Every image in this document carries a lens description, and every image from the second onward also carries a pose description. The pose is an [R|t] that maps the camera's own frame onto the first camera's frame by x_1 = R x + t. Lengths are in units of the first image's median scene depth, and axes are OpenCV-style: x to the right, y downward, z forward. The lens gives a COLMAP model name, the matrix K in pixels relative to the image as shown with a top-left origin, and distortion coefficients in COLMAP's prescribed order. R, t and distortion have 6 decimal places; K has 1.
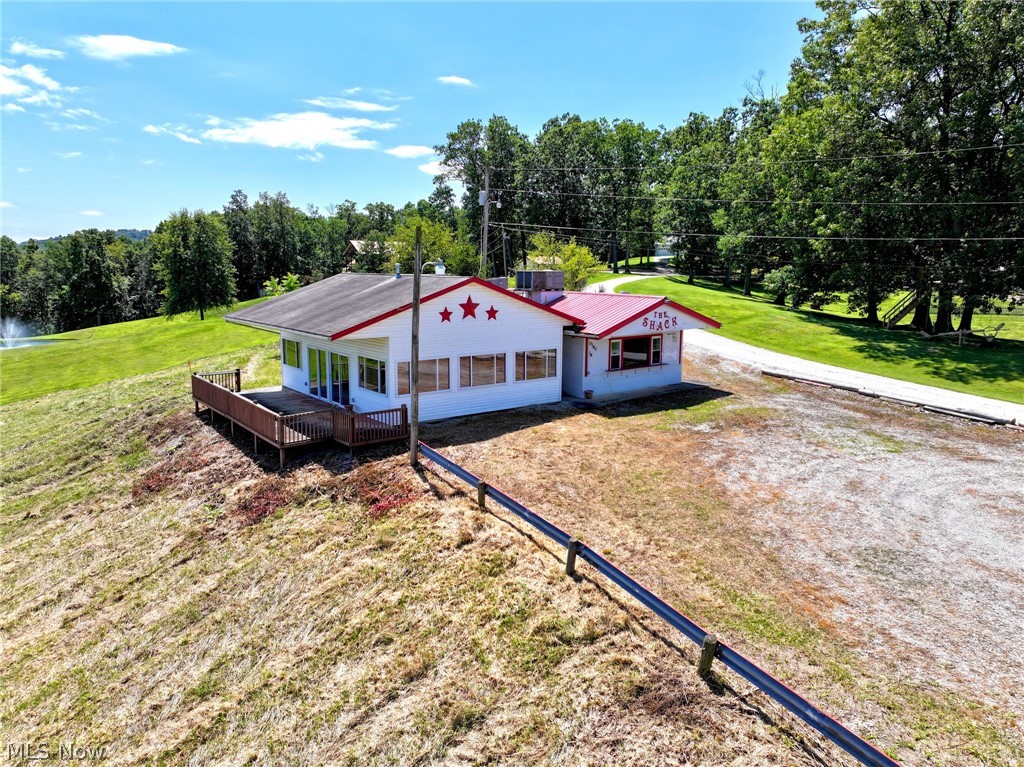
lens RADIAL K [[717.8, 0, 517.6], [0, 717.8, 381.8], [0, 0, 1]] dist [0.003849, 0.013791]
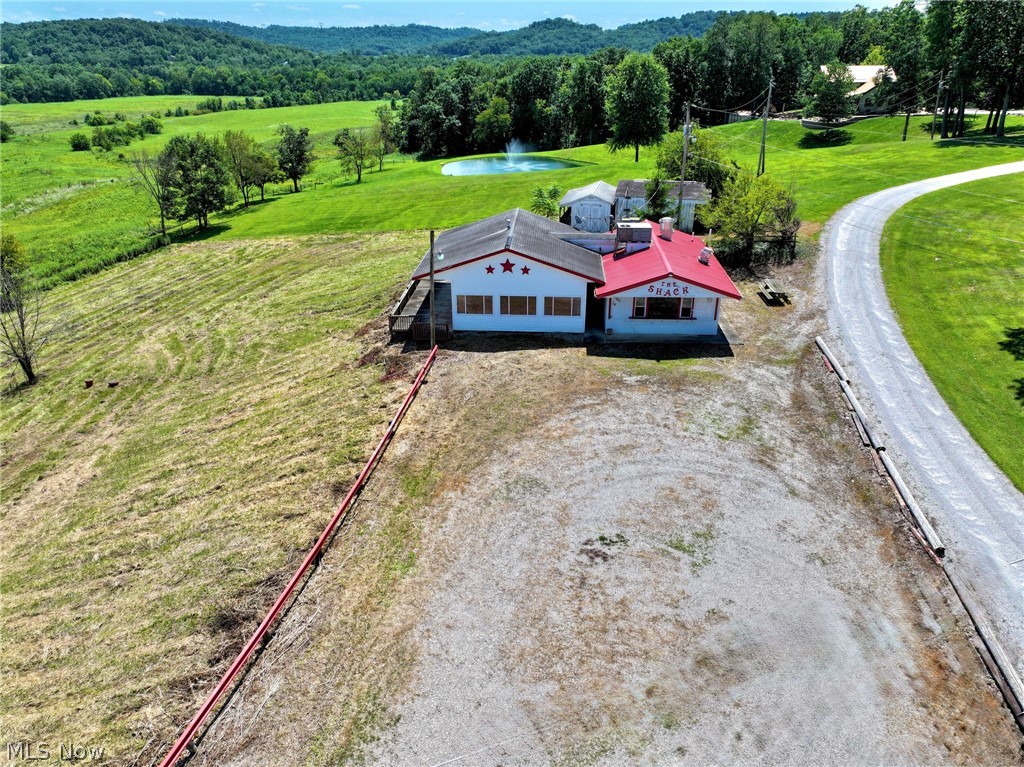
lens RADIAL K [[717.8, 0, 513.4], [0, 717.8, 376.9], [0, 0, 1]] dist [0.003849, 0.013791]
pose [[0.746412, 0.272045, -0.607339, 0.935308], [-0.099603, 0.948016, 0.302233, -0.339971], [0.657988, -0.165098, 0.734707, -0.177909]]
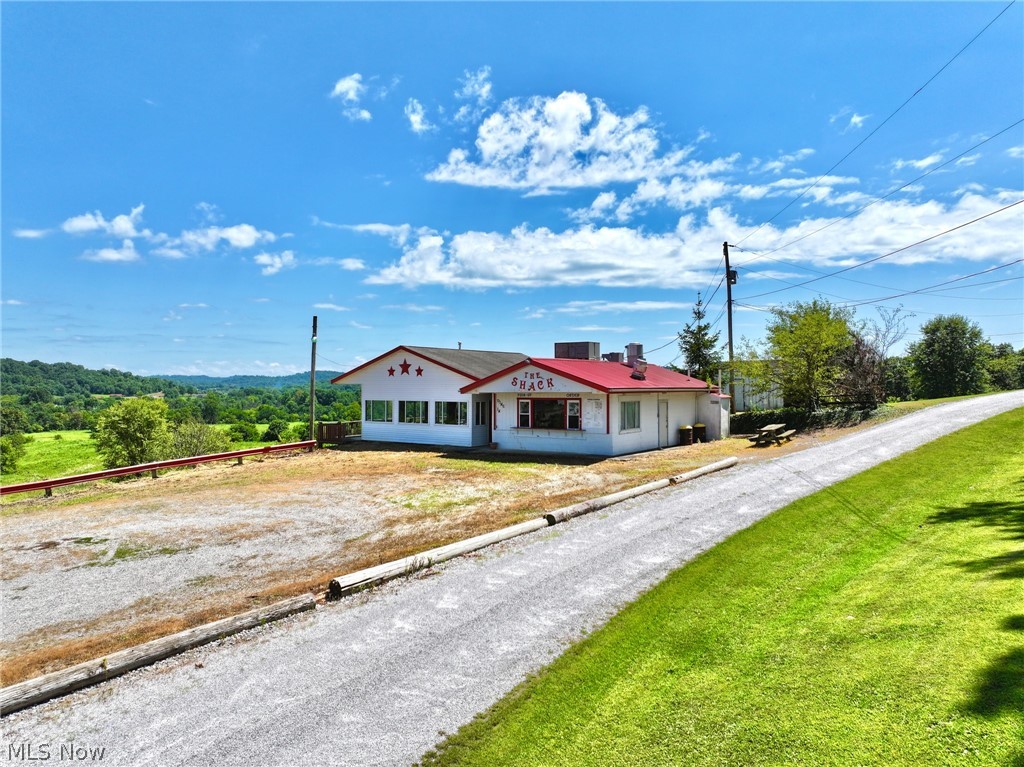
lens RADIAL K [[717.8, 0, 514.9], [0, 717.8, 383.0], [0, 0, 1]] dist [0.003849, 0.013791]
pose [[0.285636, -0.007428, -0.958309, 1.348244], [-0.152579, 0.986862, -0.053127, -0.027835], [0.946114, 0.161393, 0.280750, 0.788510]]
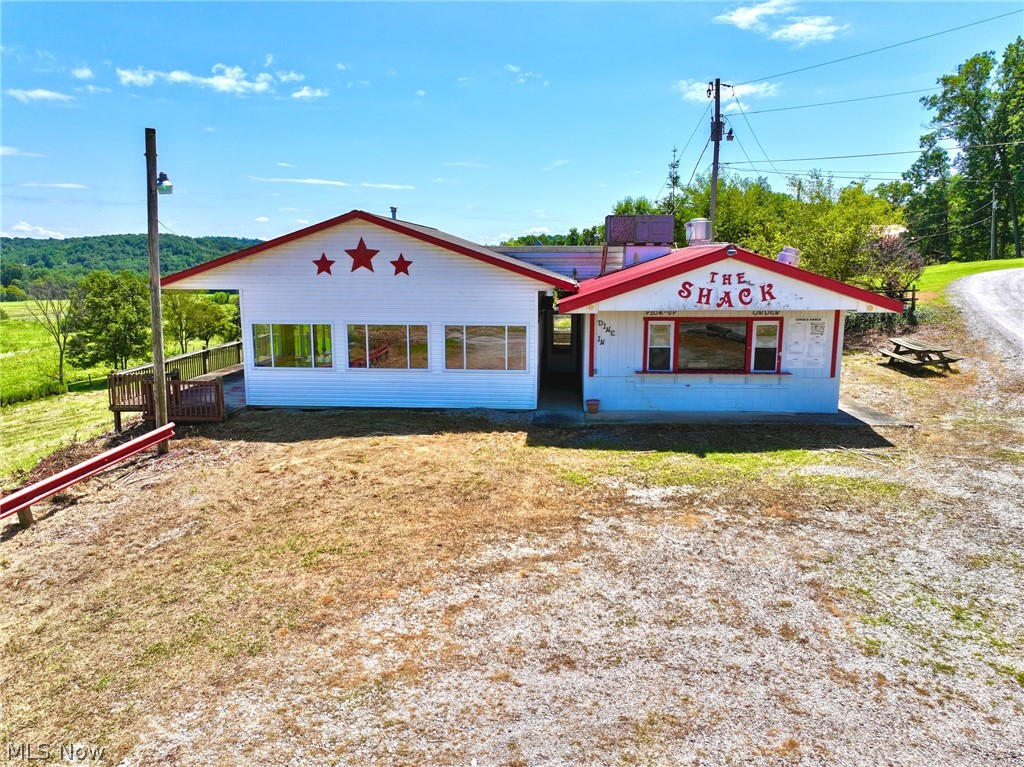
lens RADIAL K [[717.8, 0, 517.4], [0, 717.8, 383.3], [0, 0, 1]] dist [0.003849, 0.013791]
pose [[0.746788, 0.108784, -0.656105, 0.509810], [-0.104351, 0.993479, 0.045947, -0.026185], [0.656824, 0.034152, 0.753270, 0.559469]]
